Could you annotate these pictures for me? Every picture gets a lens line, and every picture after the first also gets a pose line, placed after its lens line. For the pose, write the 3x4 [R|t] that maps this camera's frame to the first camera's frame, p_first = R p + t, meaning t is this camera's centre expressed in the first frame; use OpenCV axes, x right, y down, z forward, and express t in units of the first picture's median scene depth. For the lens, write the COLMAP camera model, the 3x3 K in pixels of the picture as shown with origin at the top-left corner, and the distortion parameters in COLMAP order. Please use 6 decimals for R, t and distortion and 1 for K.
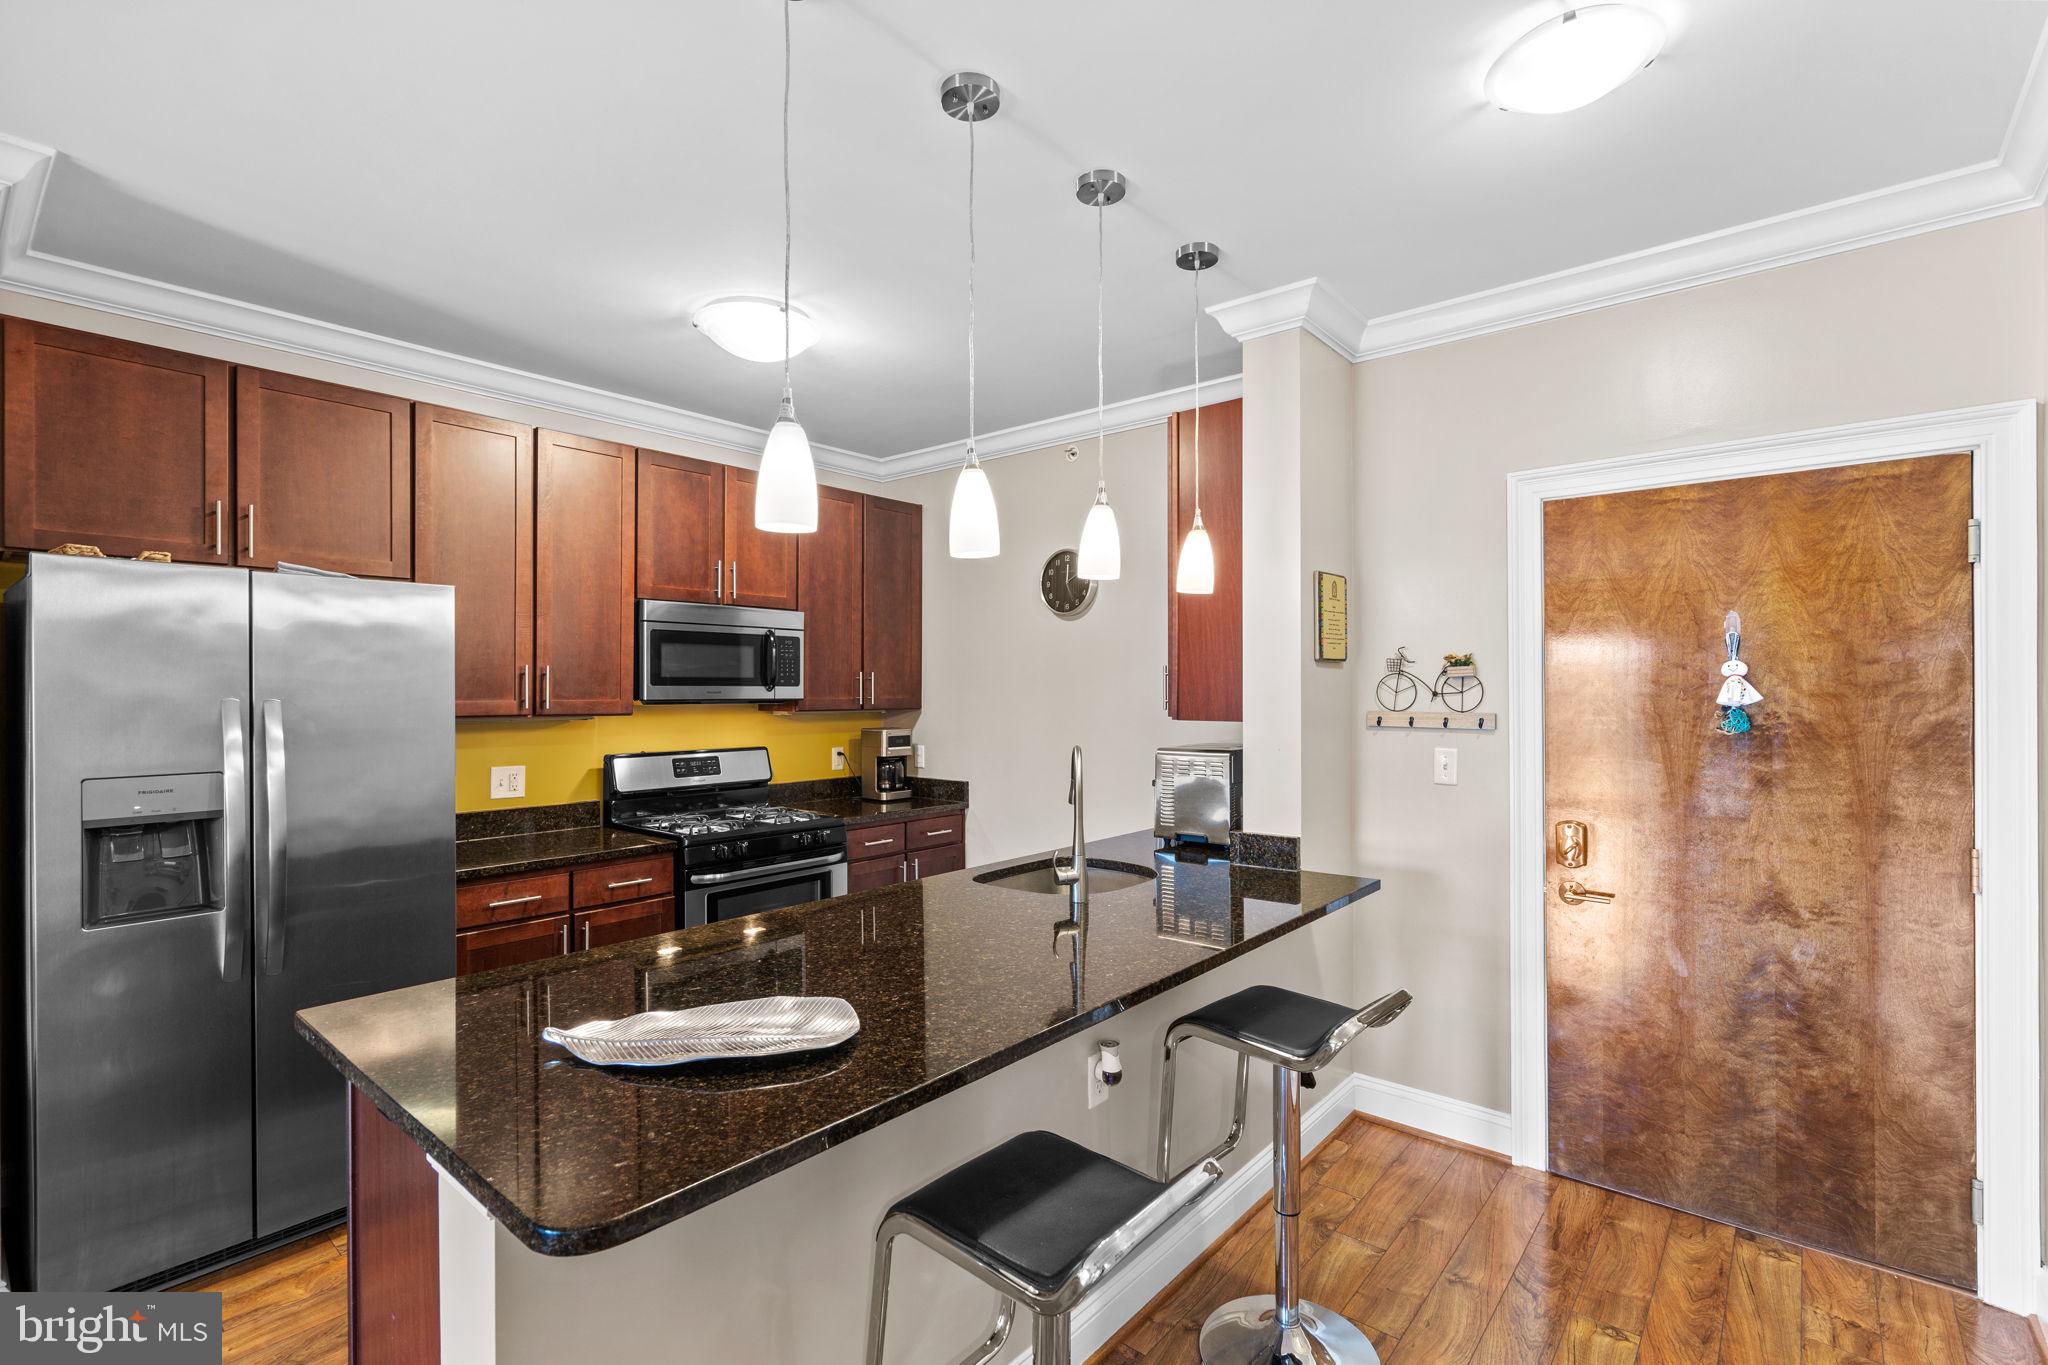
lens RADIAL K [[933.6, 0, 1023.6], [0, 933.6, 683.8], [0, 0, 1]] dist [-0.001160, -0.000926]
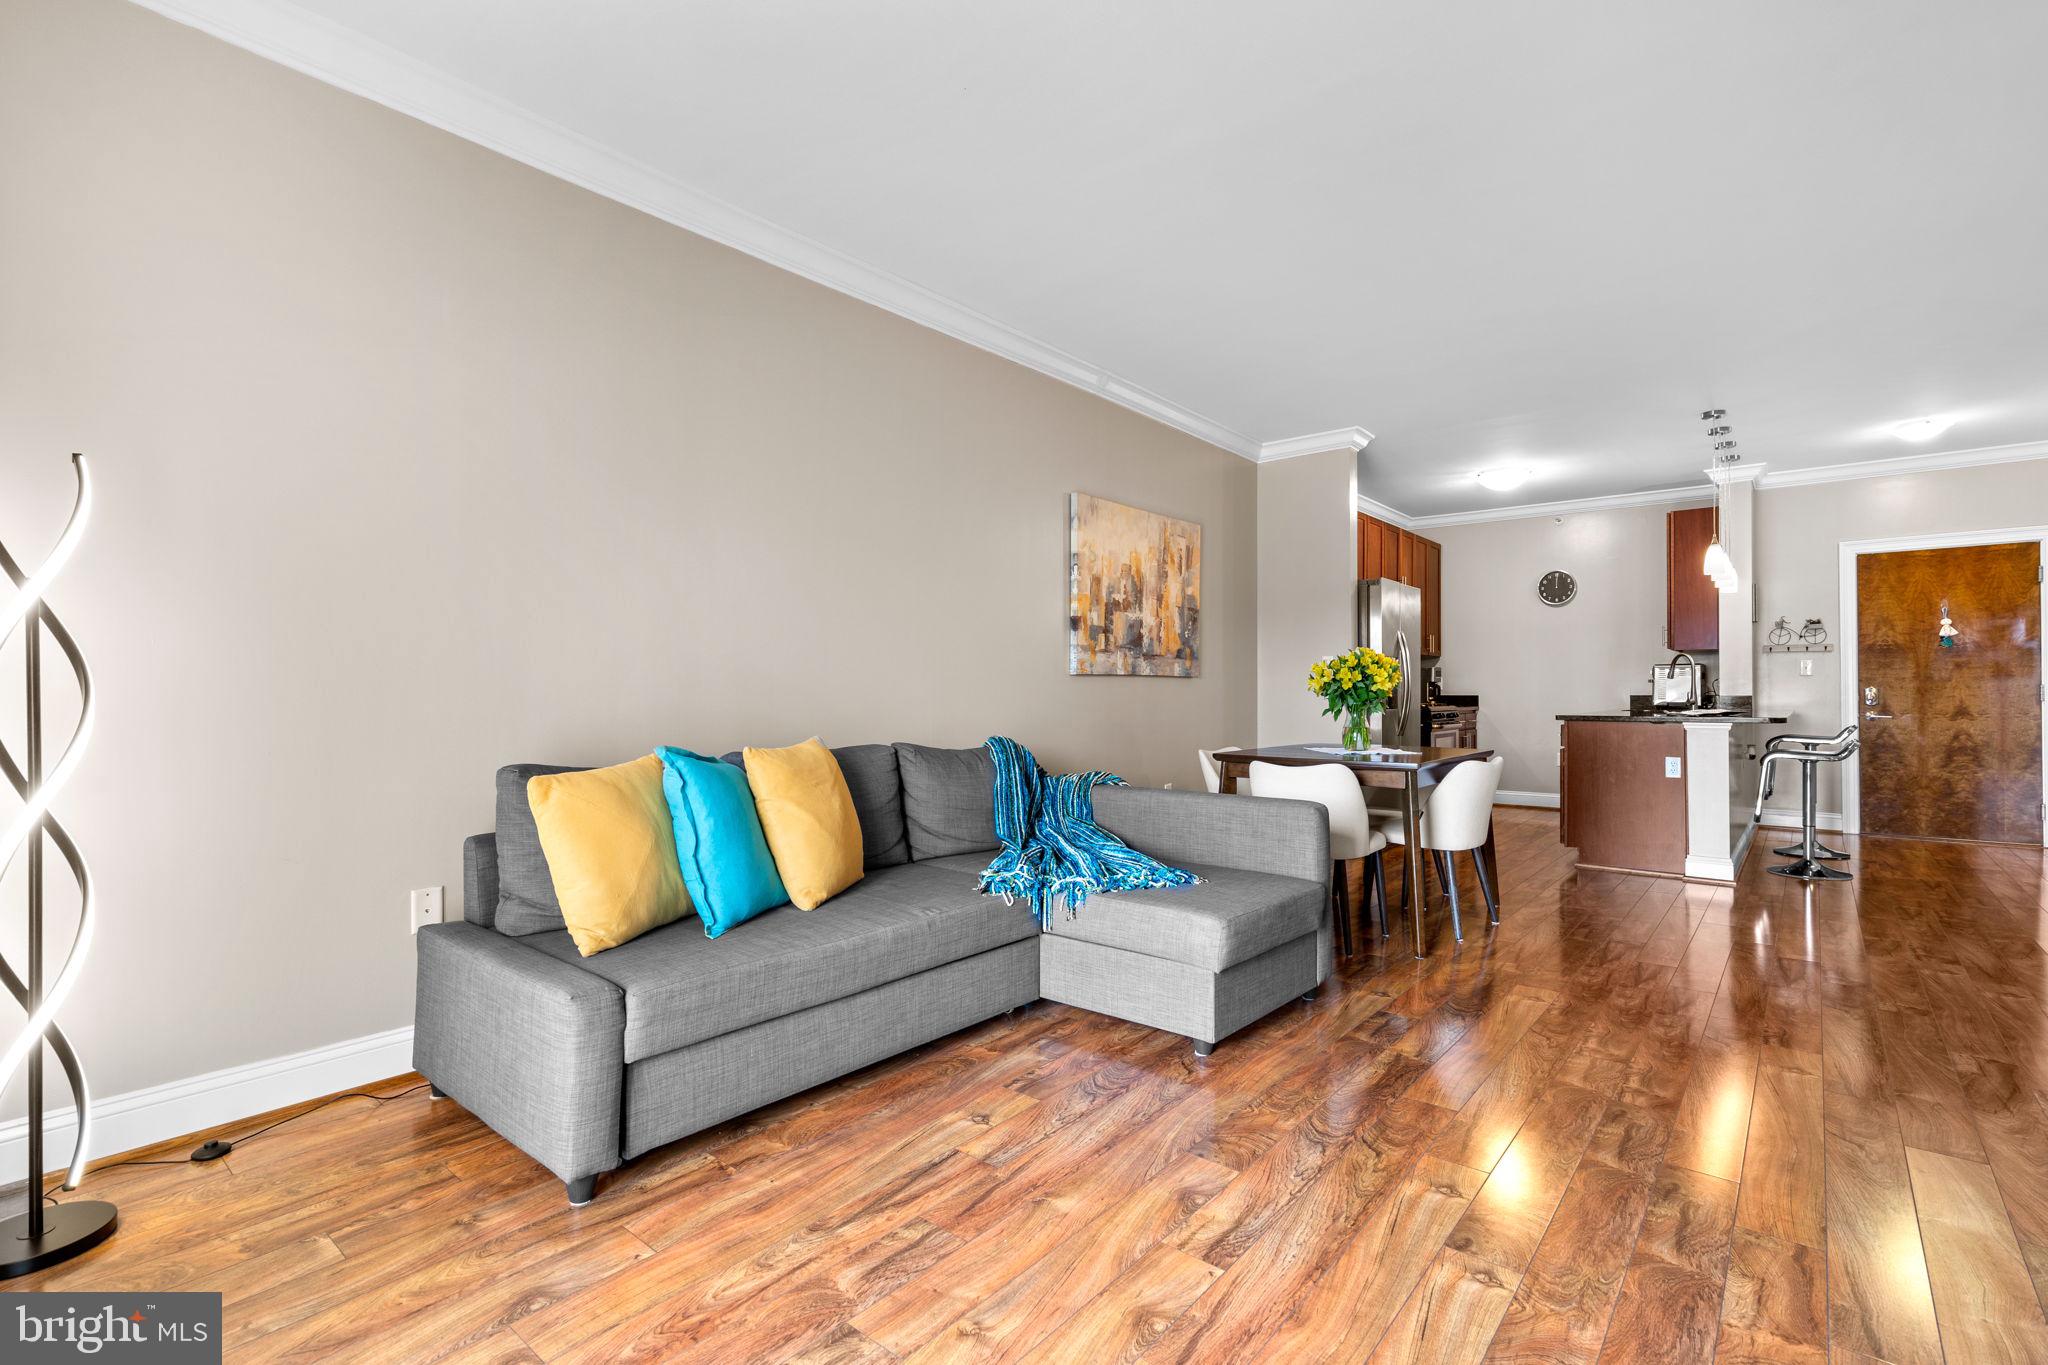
lens RADIAL K [[933.6, 0, 1024.5], [0, 933.6, 681.0], [0, 0, 1]] dist [-0.001160, -0.000926]
pose [[0.999994, 0.000539, 0.003528, -1.754319], [-0.000520, 0.999986, -0.005310, 0.158263], [-0.003531, 0.005309, 0.999980, -1.530994]]
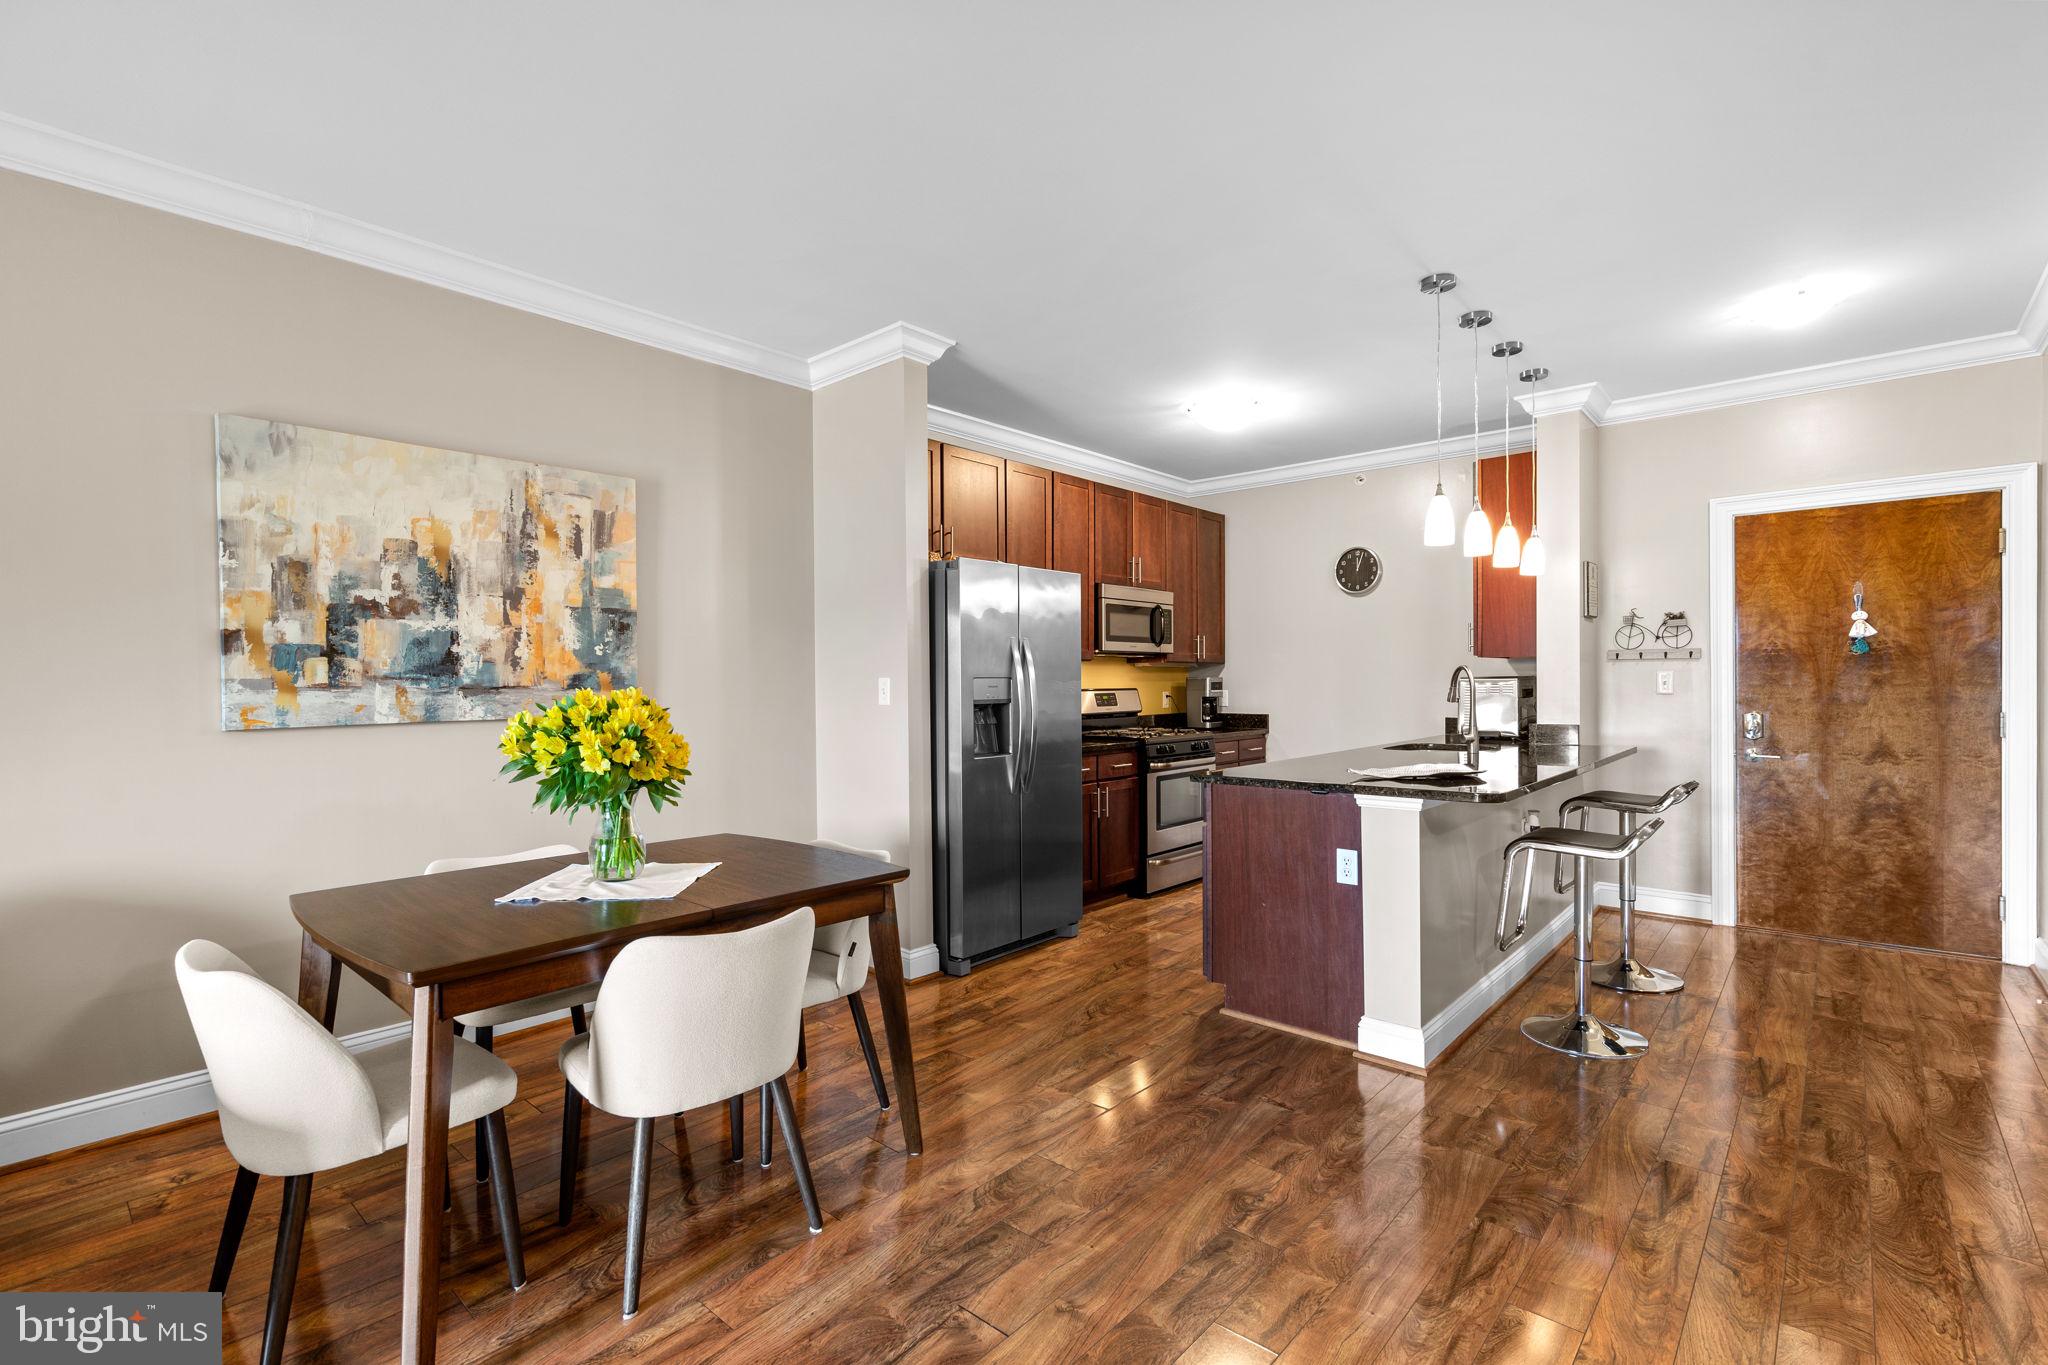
lens RADIAL K [[933.6, 0, 1023.8], [0, 933.6, 686.4], [0, 0, 1]] dist [-0.001160, -0.000926]
pose [[0.999725, -0.007236, -0.022299, -0.714447], [0.007521, 0.999891, 0.012730, 0.078060], [0.022205, -0.012894, 0.999670, -0.725442]]
